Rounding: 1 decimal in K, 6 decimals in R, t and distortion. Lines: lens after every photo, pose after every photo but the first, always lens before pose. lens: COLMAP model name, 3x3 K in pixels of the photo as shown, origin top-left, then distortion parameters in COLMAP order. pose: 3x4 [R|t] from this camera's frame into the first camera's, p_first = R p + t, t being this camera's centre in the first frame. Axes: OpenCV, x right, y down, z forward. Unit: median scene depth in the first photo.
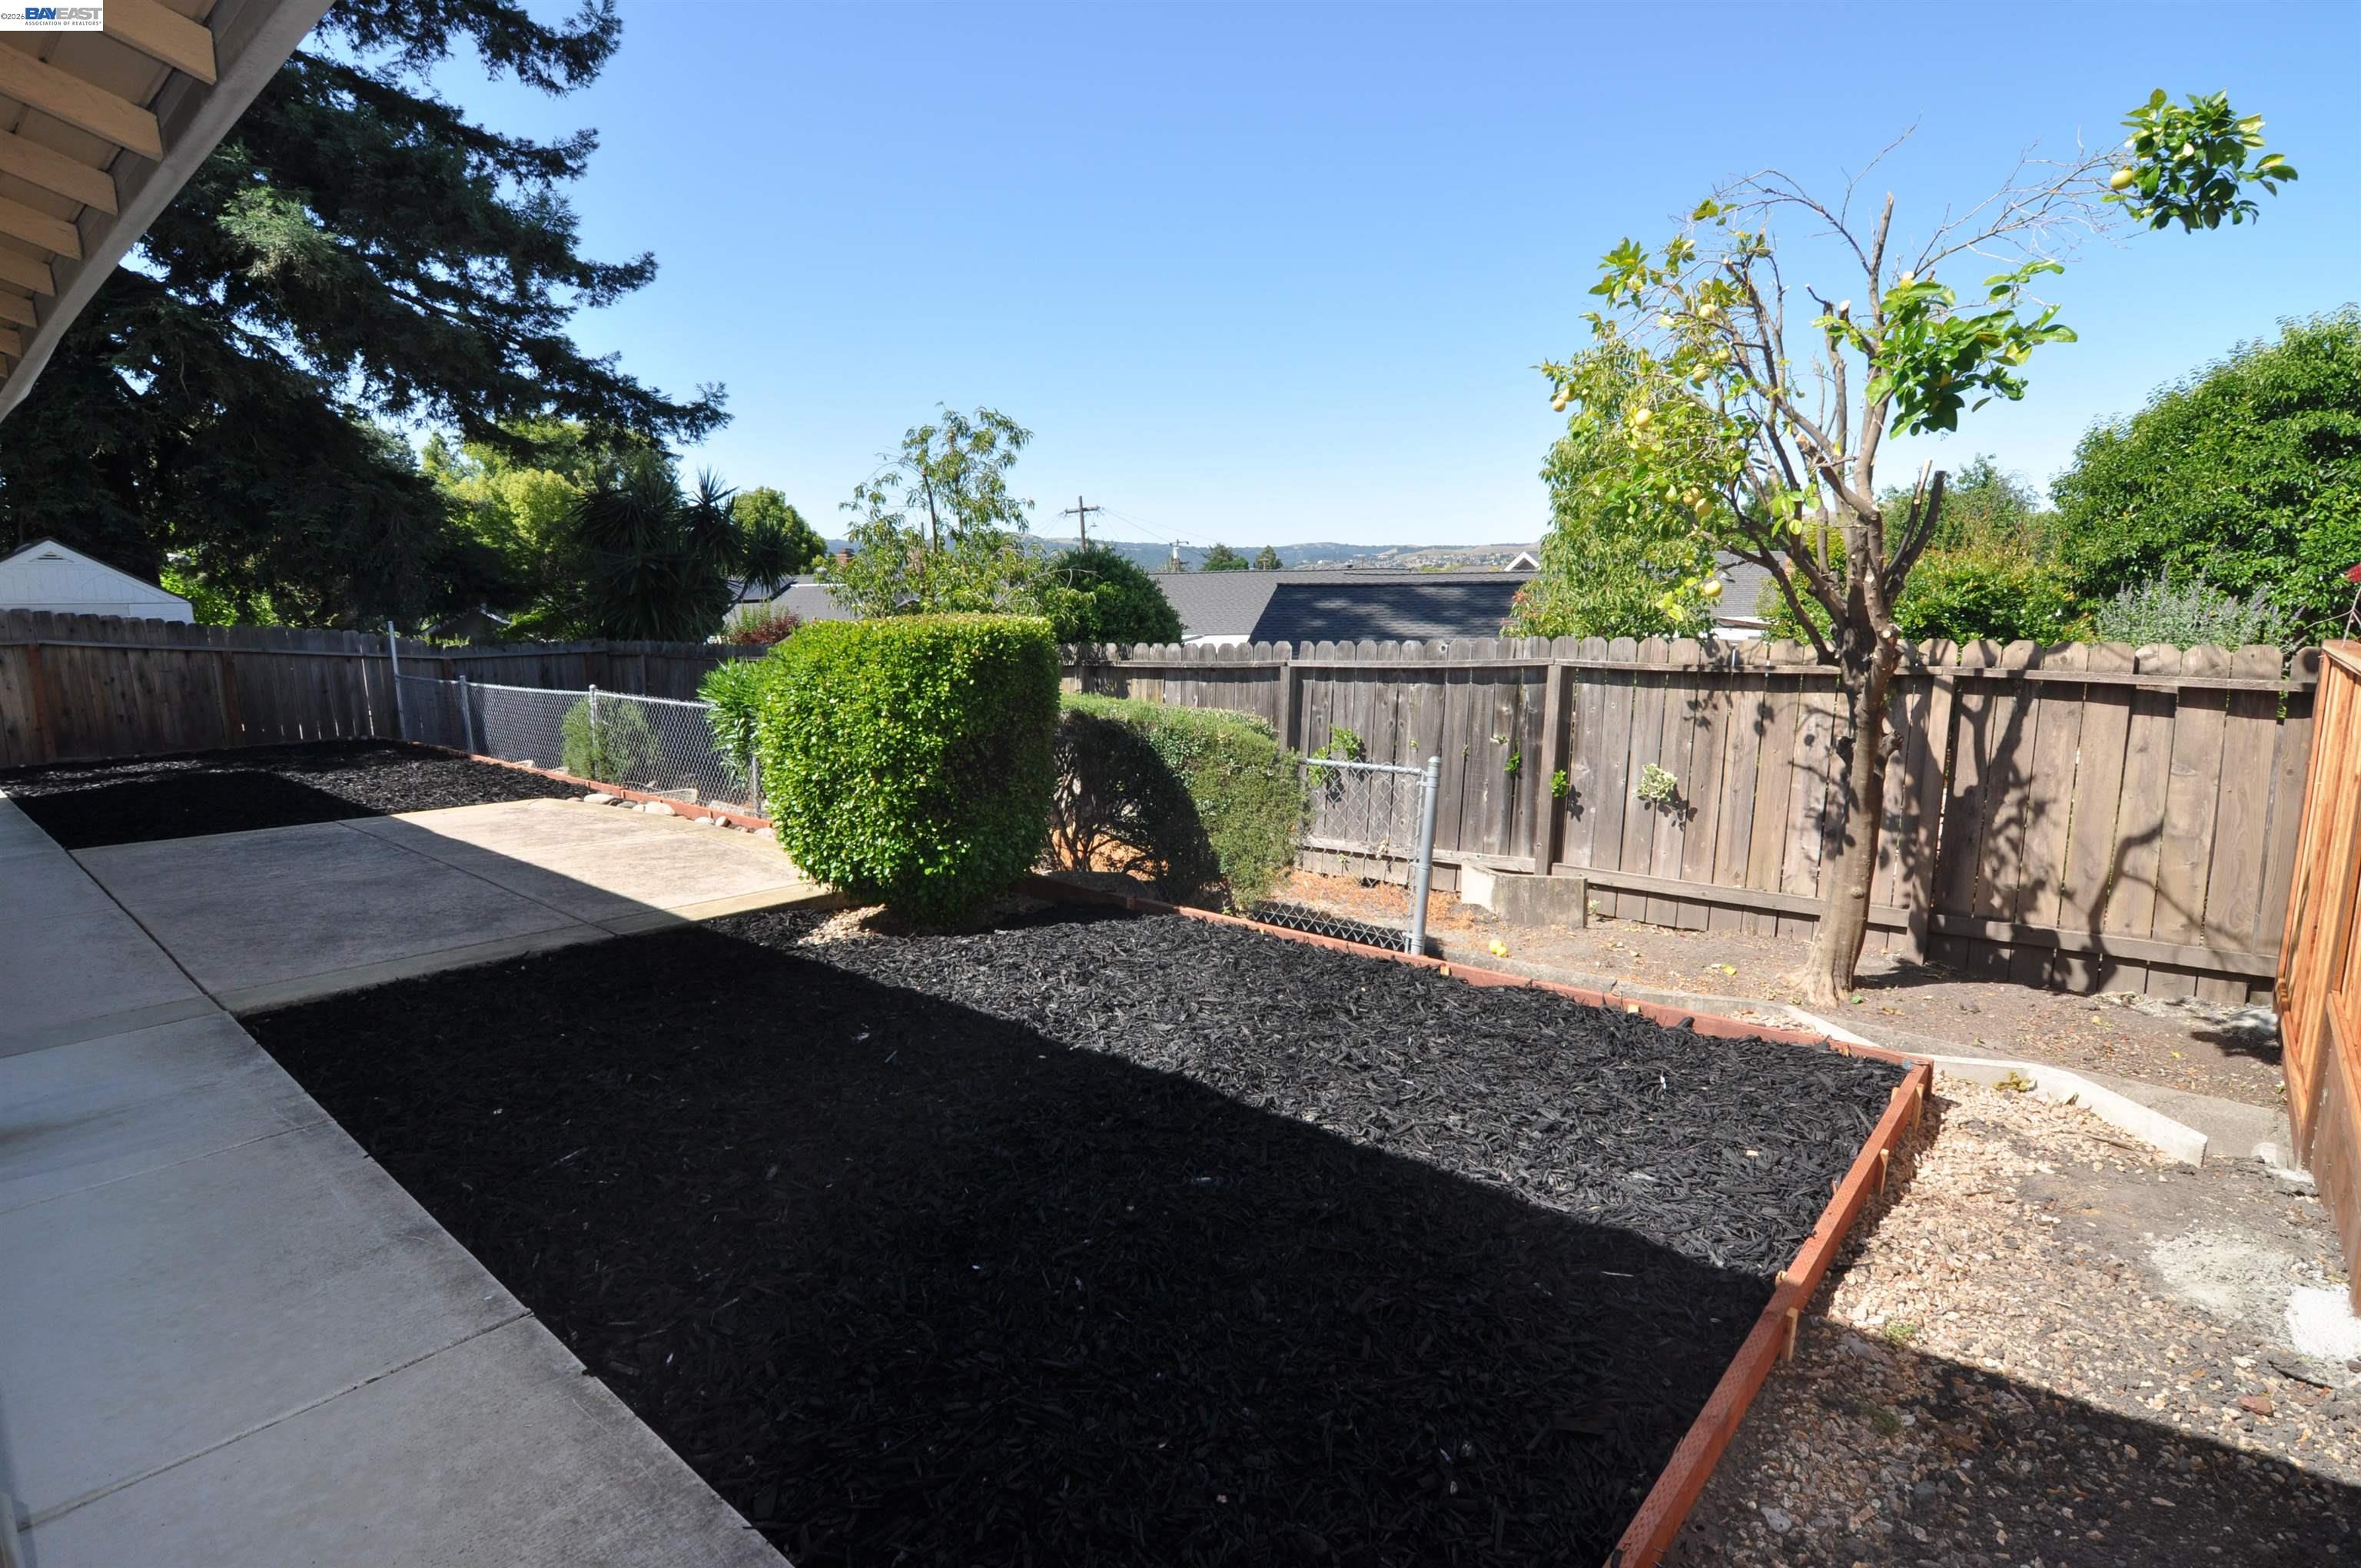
lens RADIAL K [[1182.0, 0, 1180.5], [0, 1182.0, 784.0], [0, 0, 1]] dist [-0.002120, -0.000862]
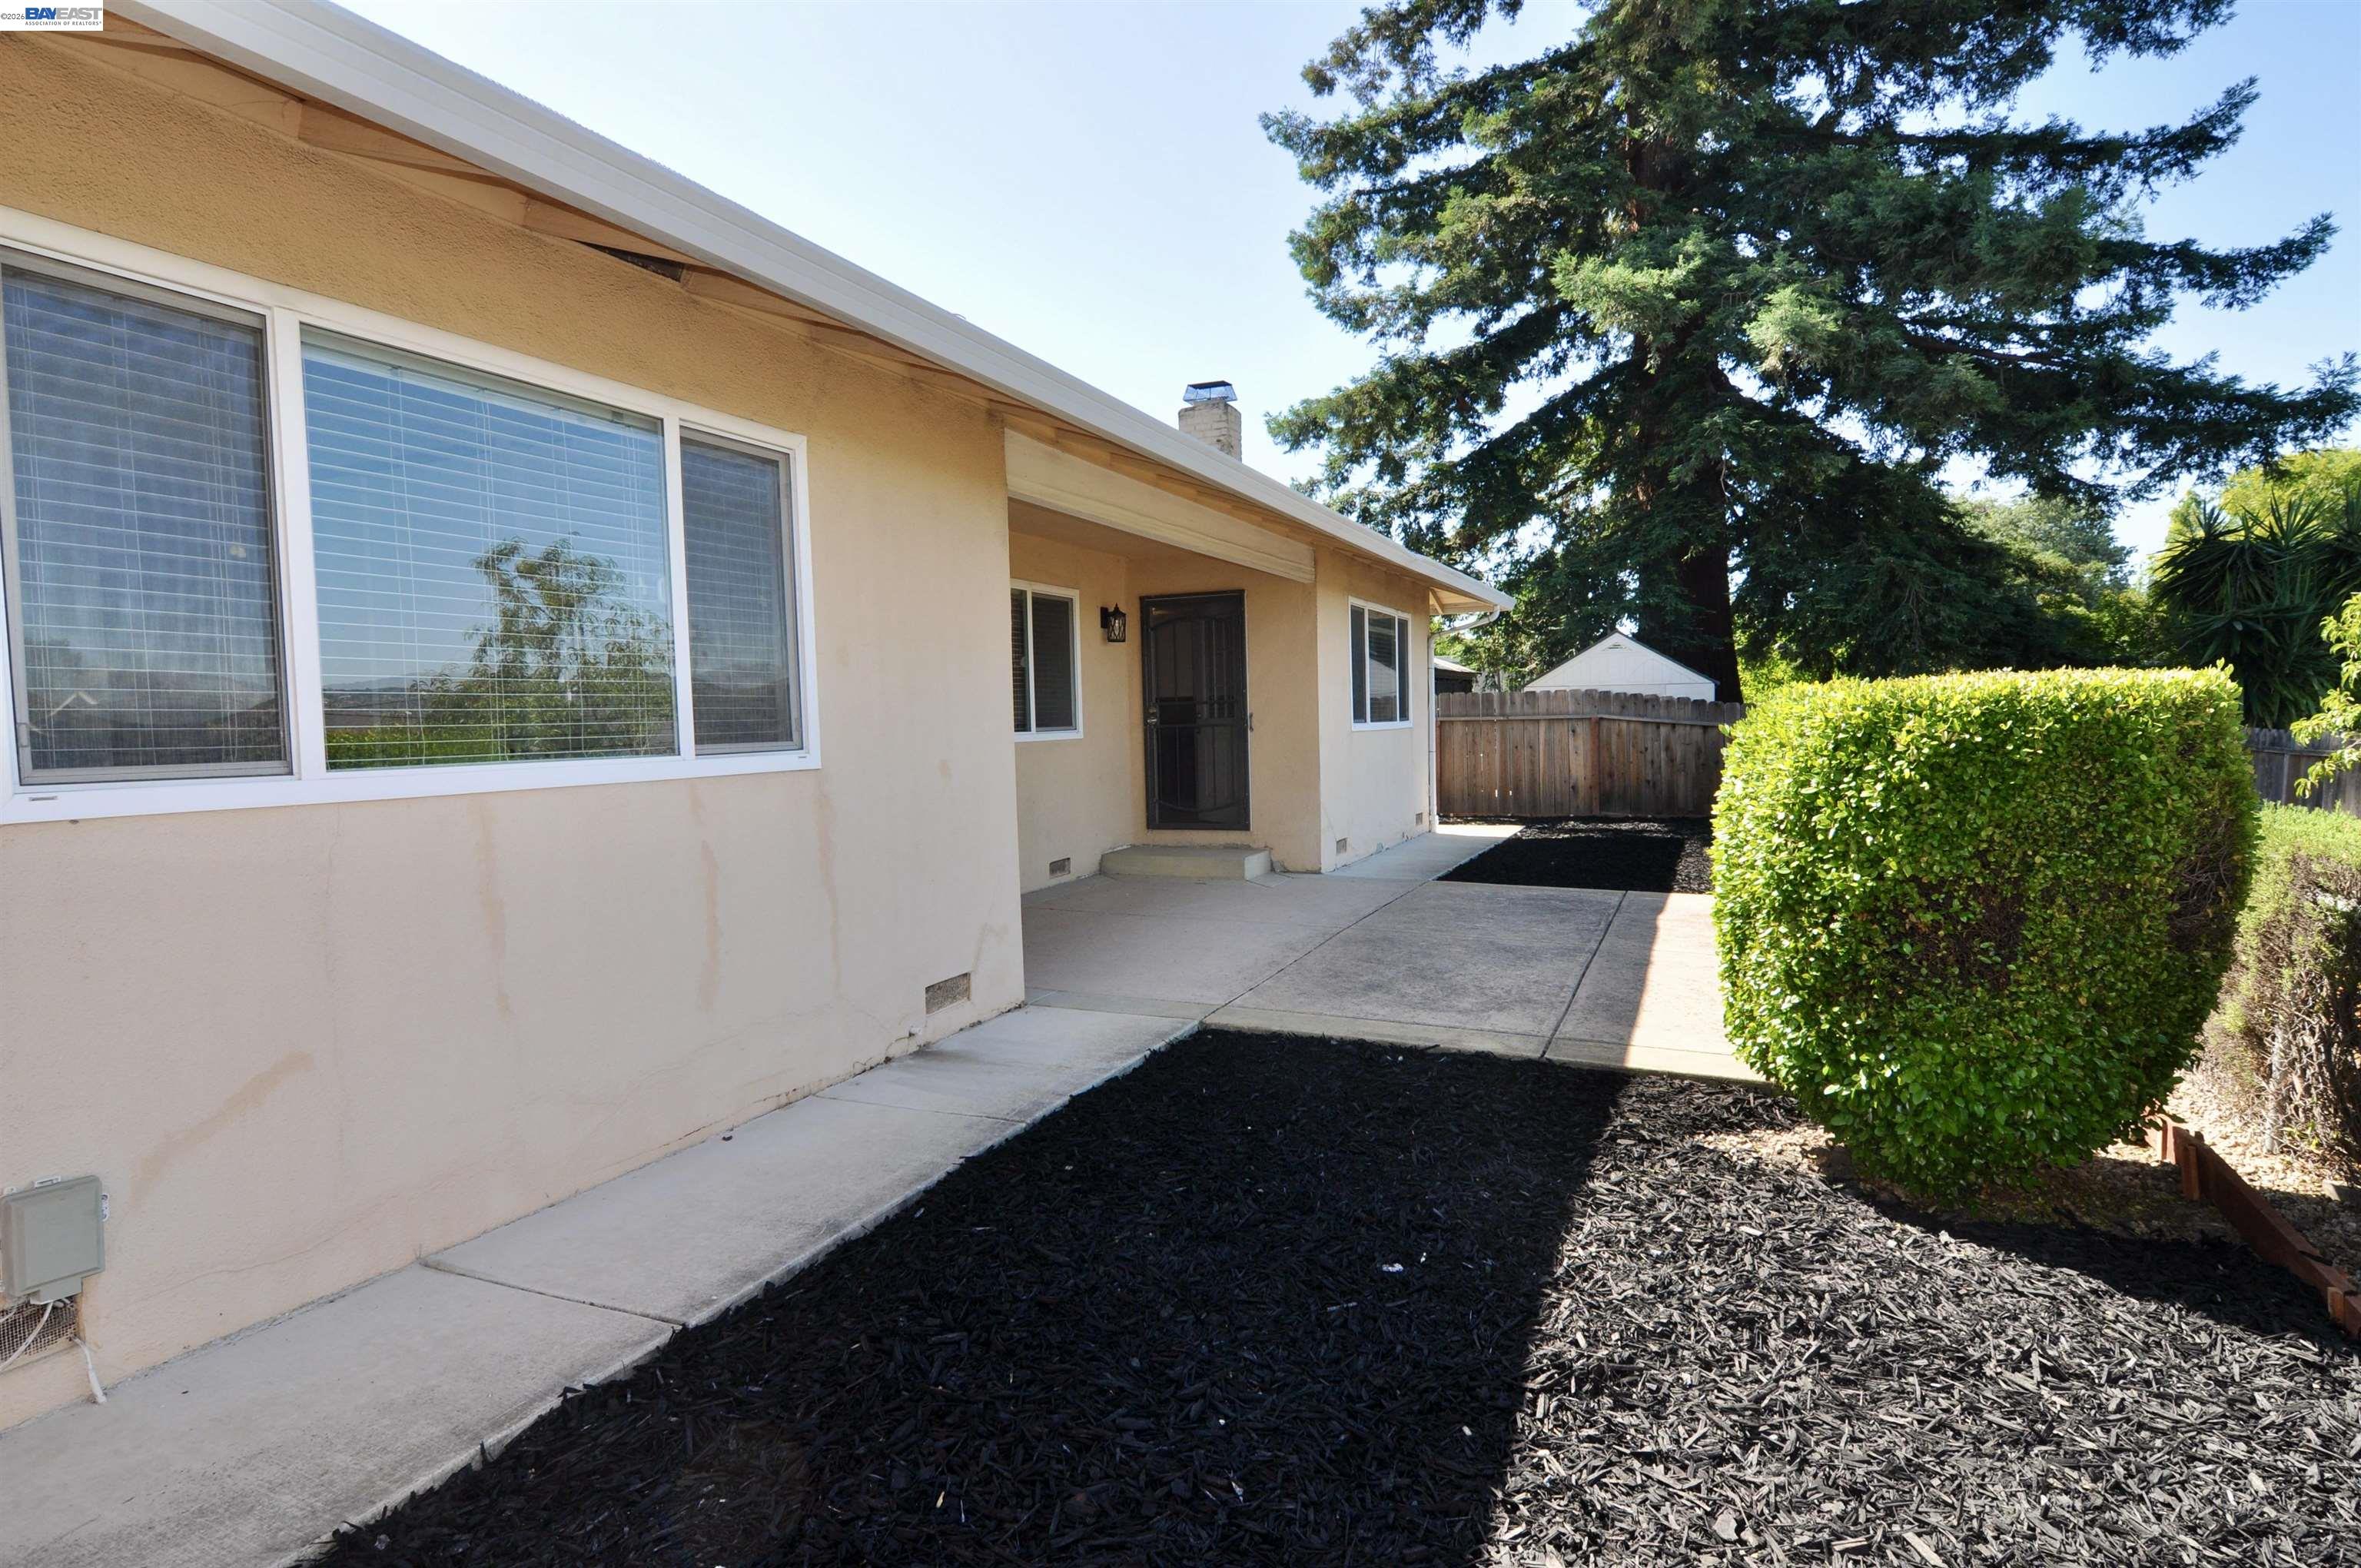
lens RADIAL K [[1239.4, 0, 1180.5], [0, 1239.4, 784.0], [0, 0, 1]] dist [0.002256, -0.017923]
pose [[0.309999, 0.061005, -0.948778, 0.111513], [-0.129779, 0.991313, 0.021337, -0.020980], [0.941838, 0.116517, 0.315223, 0.185810]]
